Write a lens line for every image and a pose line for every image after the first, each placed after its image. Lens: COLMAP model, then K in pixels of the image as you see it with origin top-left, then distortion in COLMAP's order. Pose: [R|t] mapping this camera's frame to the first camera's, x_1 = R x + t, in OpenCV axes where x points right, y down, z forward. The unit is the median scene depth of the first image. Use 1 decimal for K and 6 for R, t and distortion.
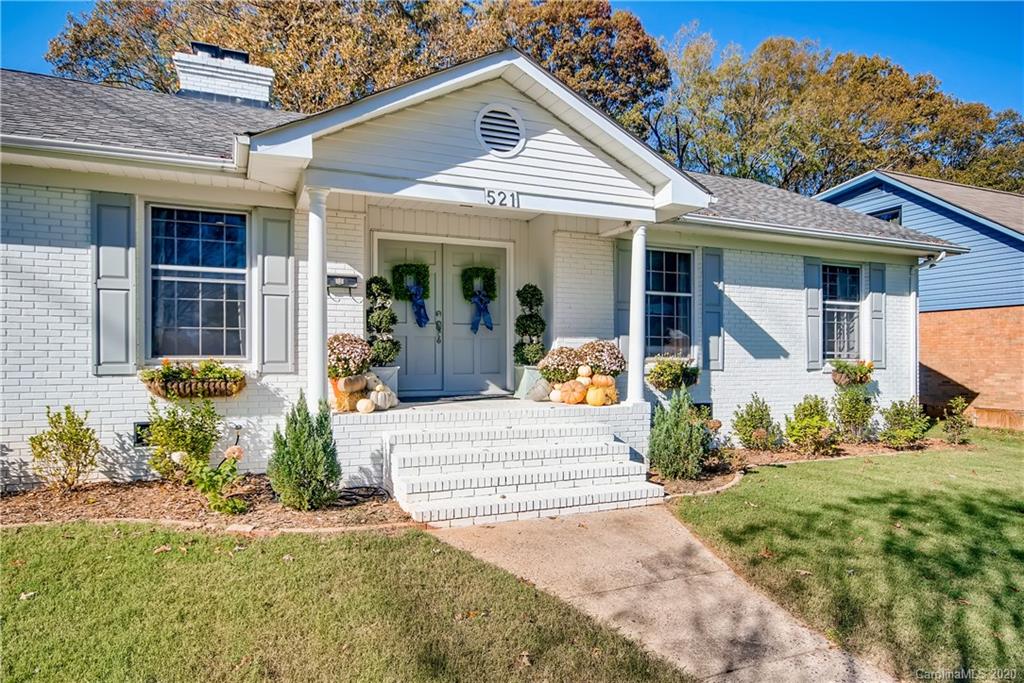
lens RADIAL K [[615.8, 0, 511.8], [0, 615.8, 352.4], [0, 0, 1]] dist [0.006455, 0.002292]
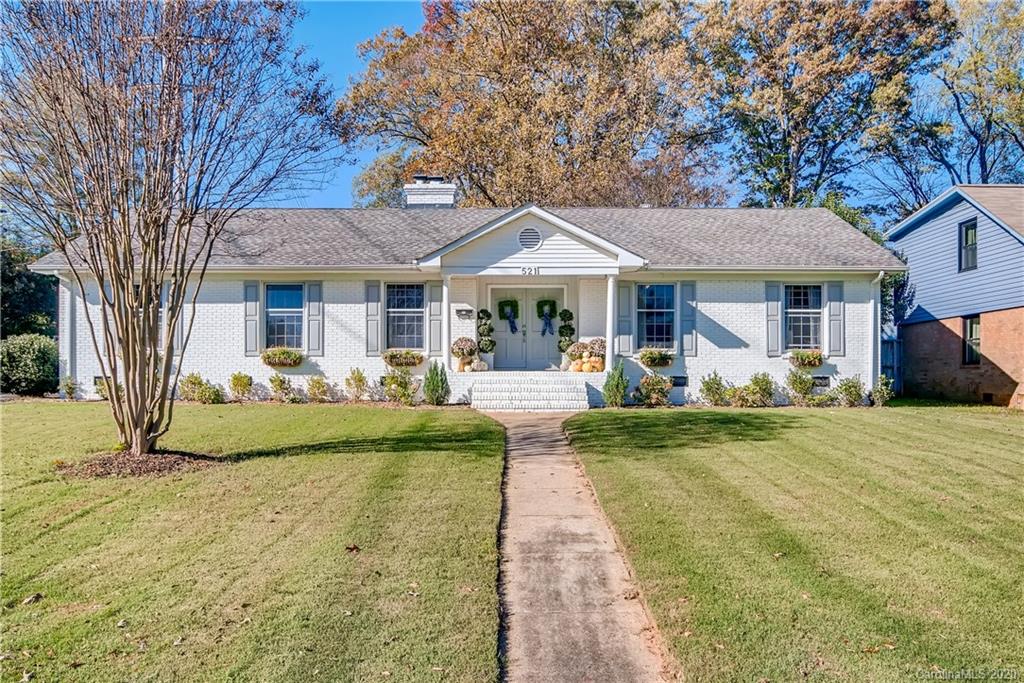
lens RADIAL K [[757.7, 0, 512.0], [0, 757.7, 341.5], [0, 0, 1]] dist [0.000085, 0.001271]
pose [[0.919920, -0.023239, -0.391417, 0.742207], [0.005246, 0.998882, -0.046977, 0.089277], [0.392071, 0.041162, 0.919013, -1.102284]]
